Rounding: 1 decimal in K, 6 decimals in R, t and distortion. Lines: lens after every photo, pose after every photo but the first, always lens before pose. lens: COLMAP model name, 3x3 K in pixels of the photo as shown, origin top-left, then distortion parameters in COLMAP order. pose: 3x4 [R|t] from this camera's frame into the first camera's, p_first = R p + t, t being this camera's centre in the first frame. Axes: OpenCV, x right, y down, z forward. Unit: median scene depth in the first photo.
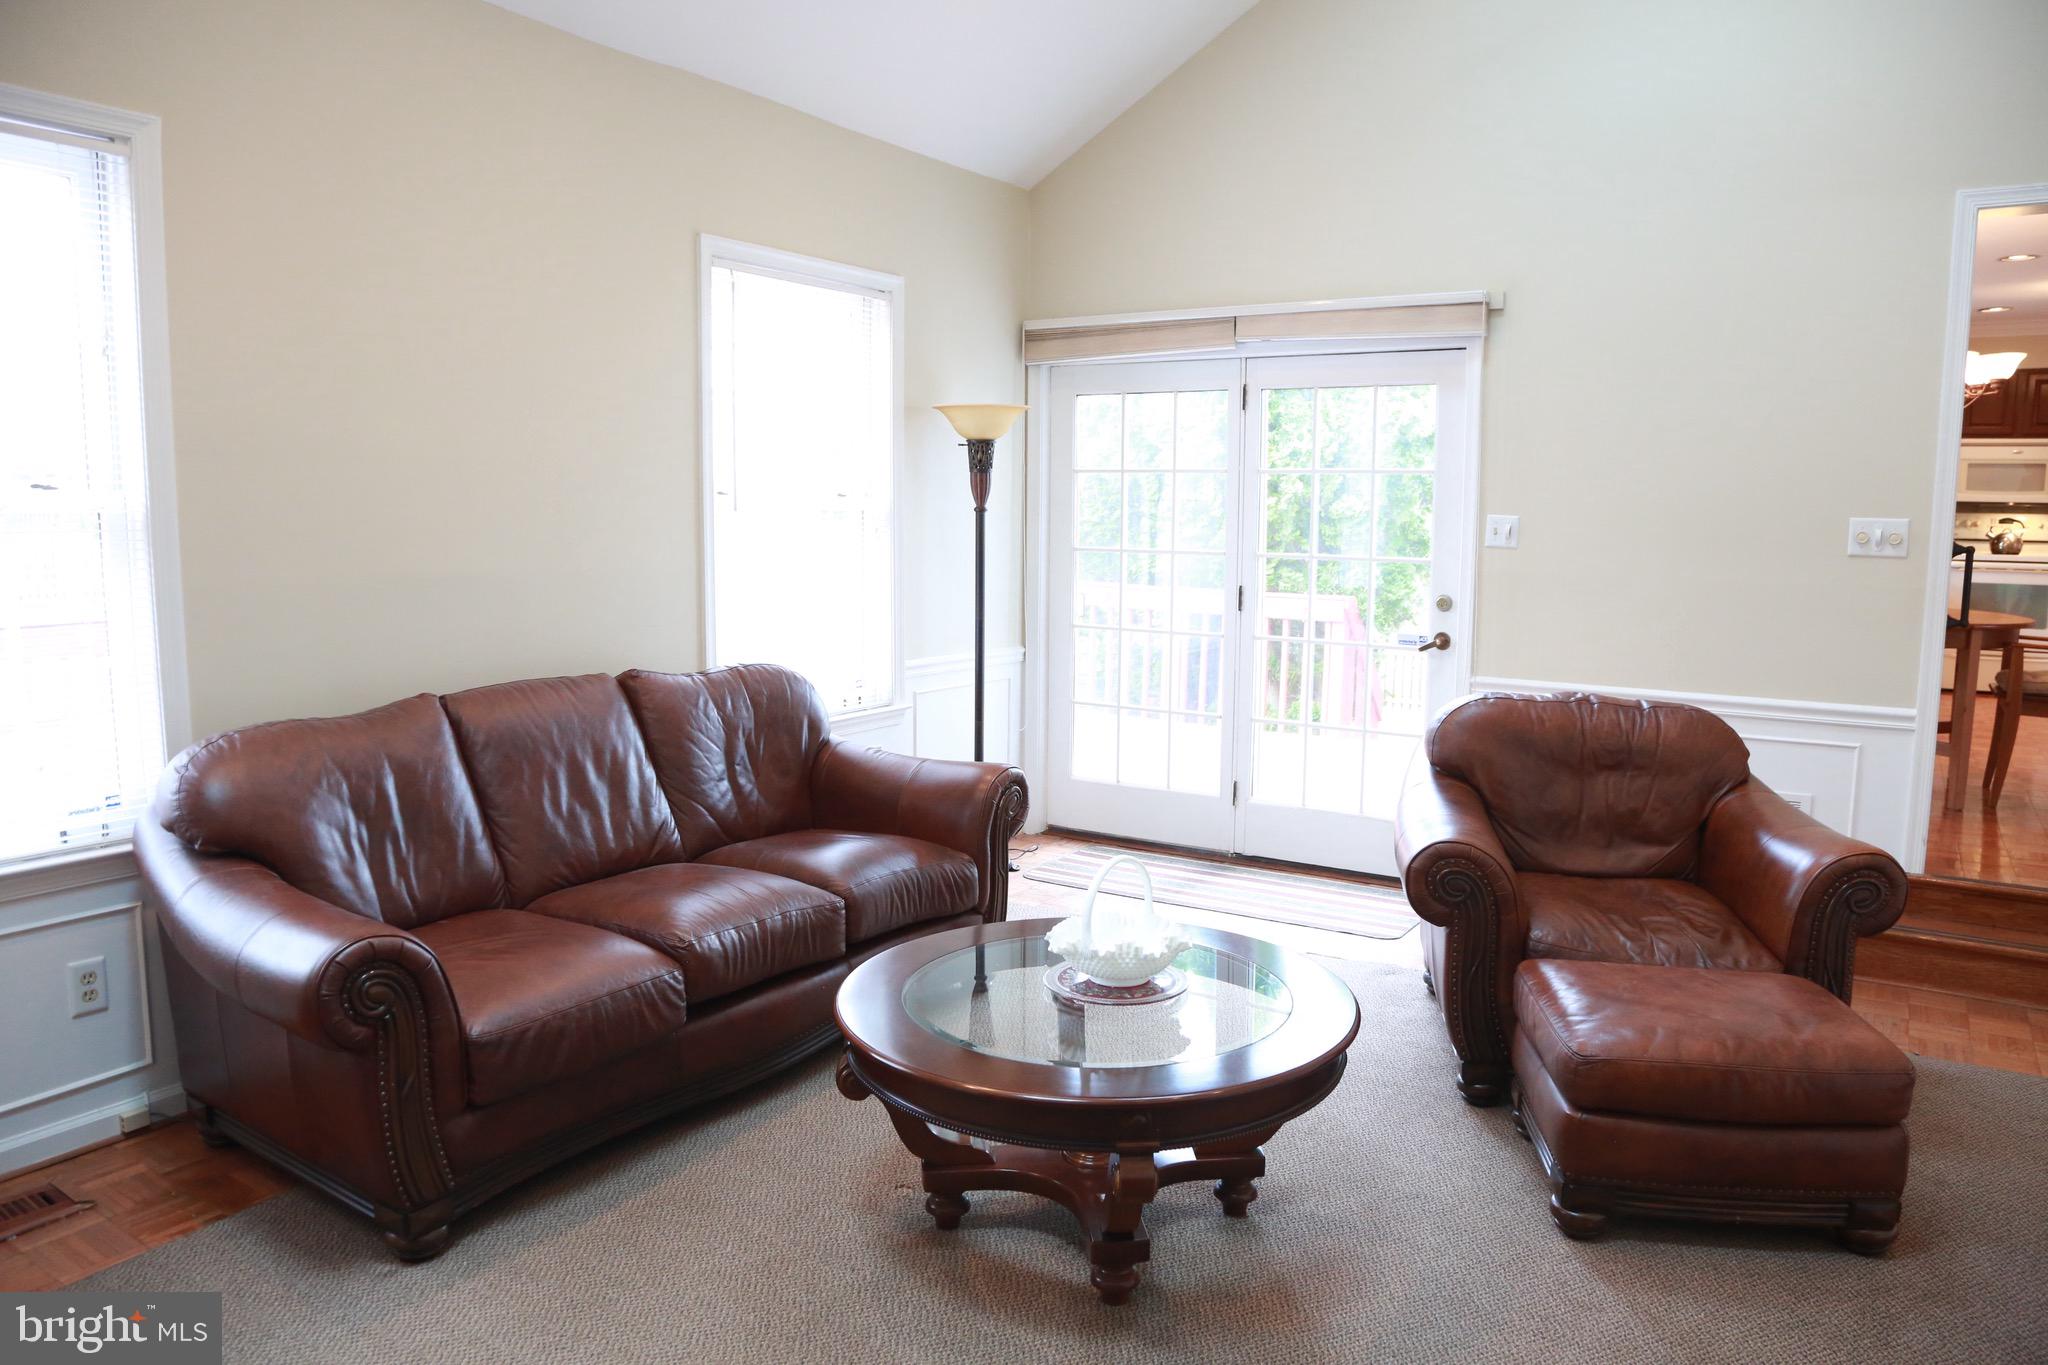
lens RADIAL K [[1468.1, 0, 1030.0], [0, 1468.1, 673.2], [0, 0, 1]] dist [-0.007200, -0.000629]
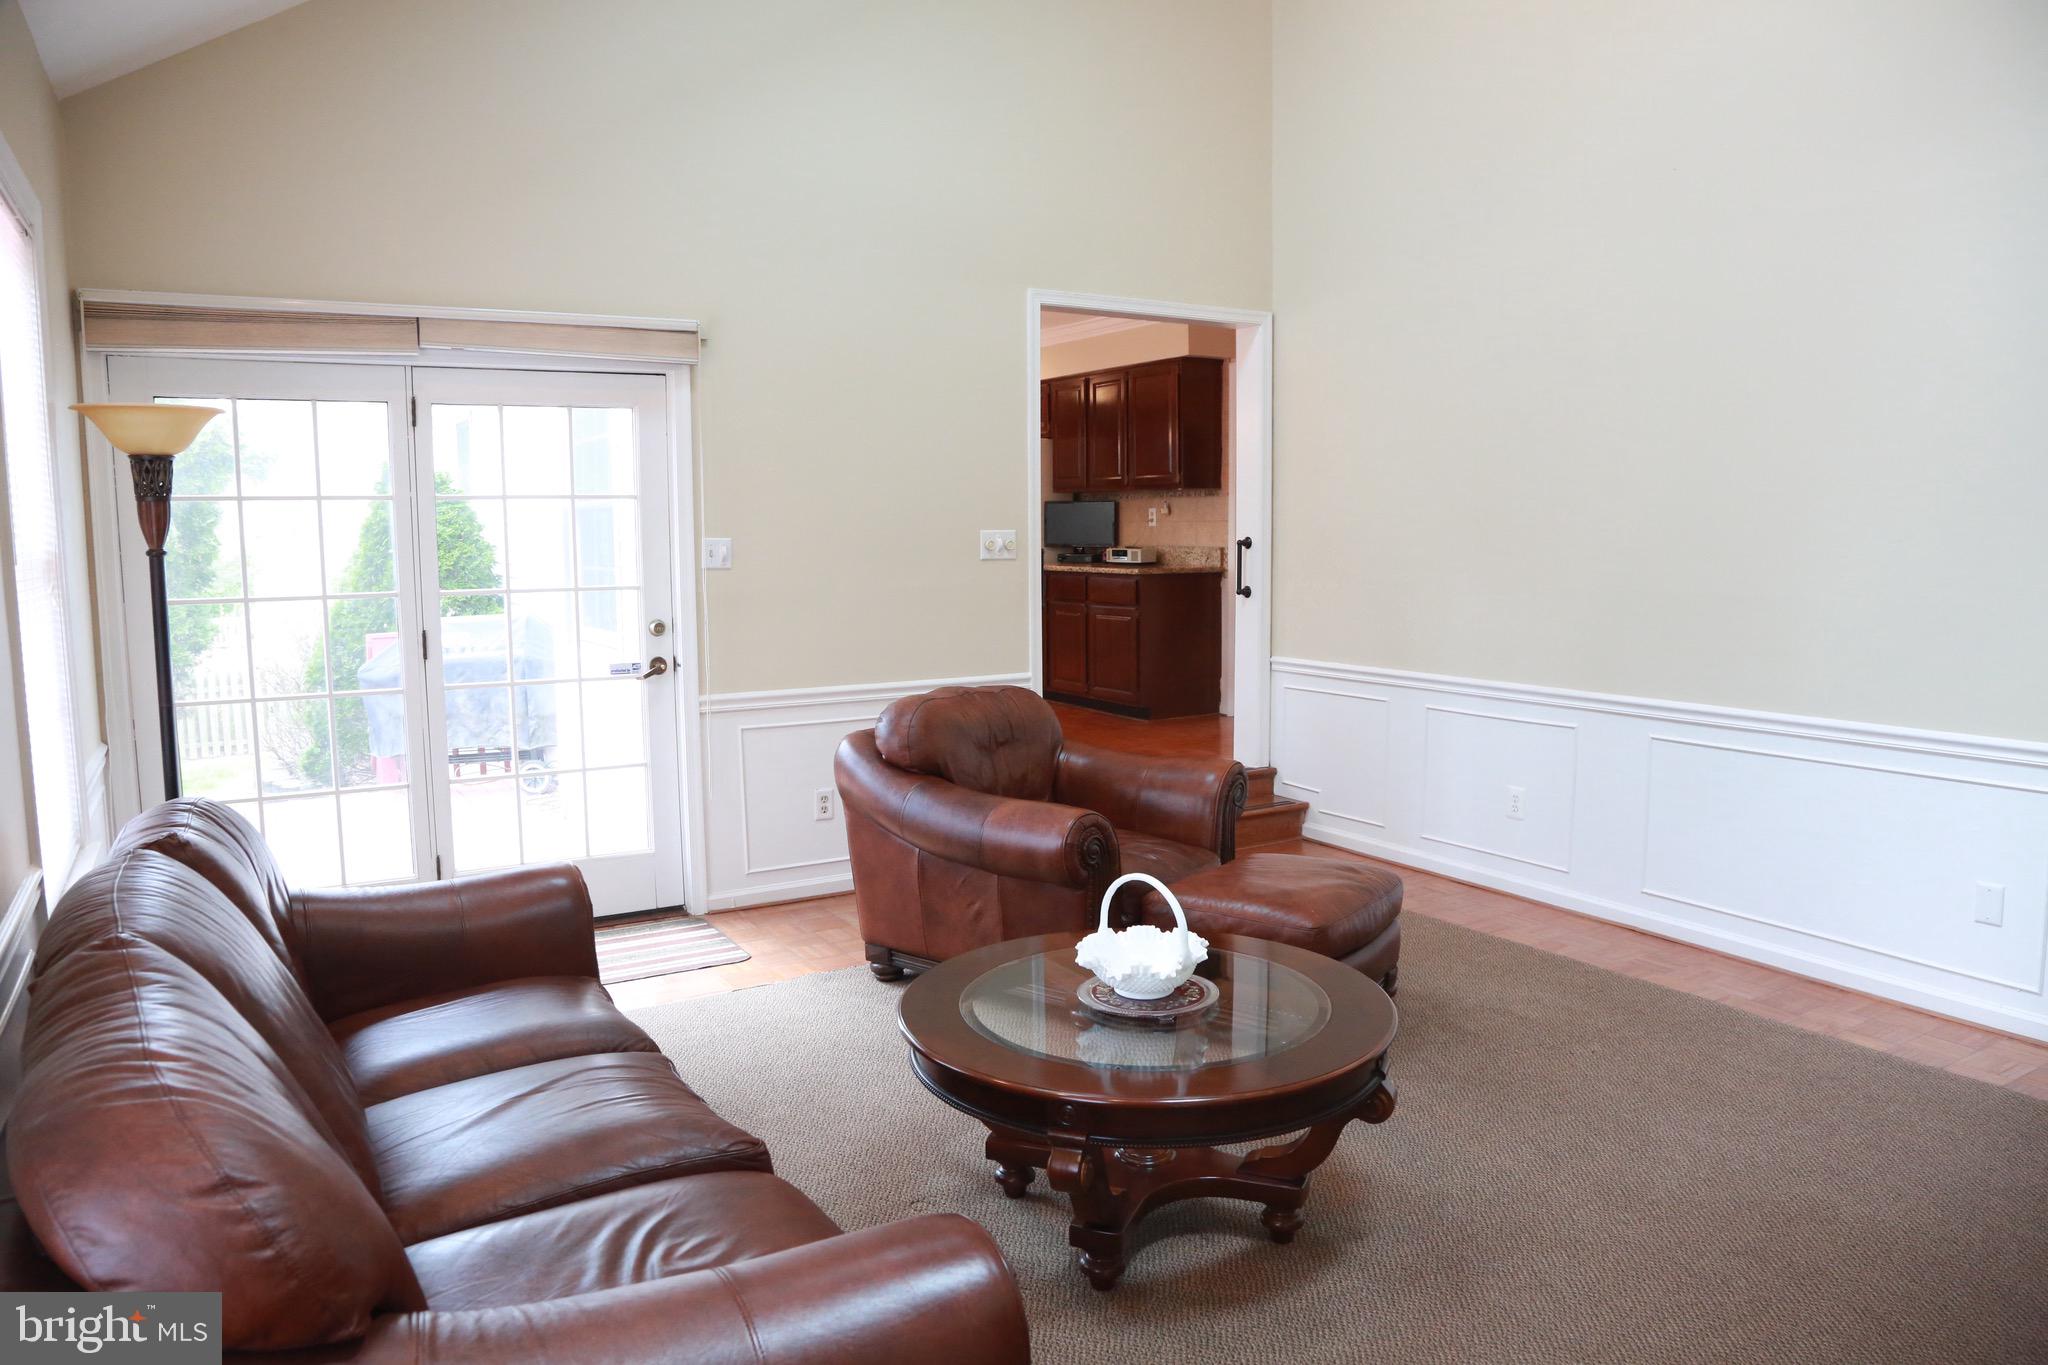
lens RADIAL K [[1468.1, 0, 1030.0], [0, 1468.1, 673.2], [0, 0, 1]] dist [-0.007200, -0.000629]
pose [[0.468571, -0.107880, 0.876814, -0.485105], [0.124264, 0.990697, 0.055484, -0.041638], [-0.874643, 0.082958, 0.477617, 0.306633]]
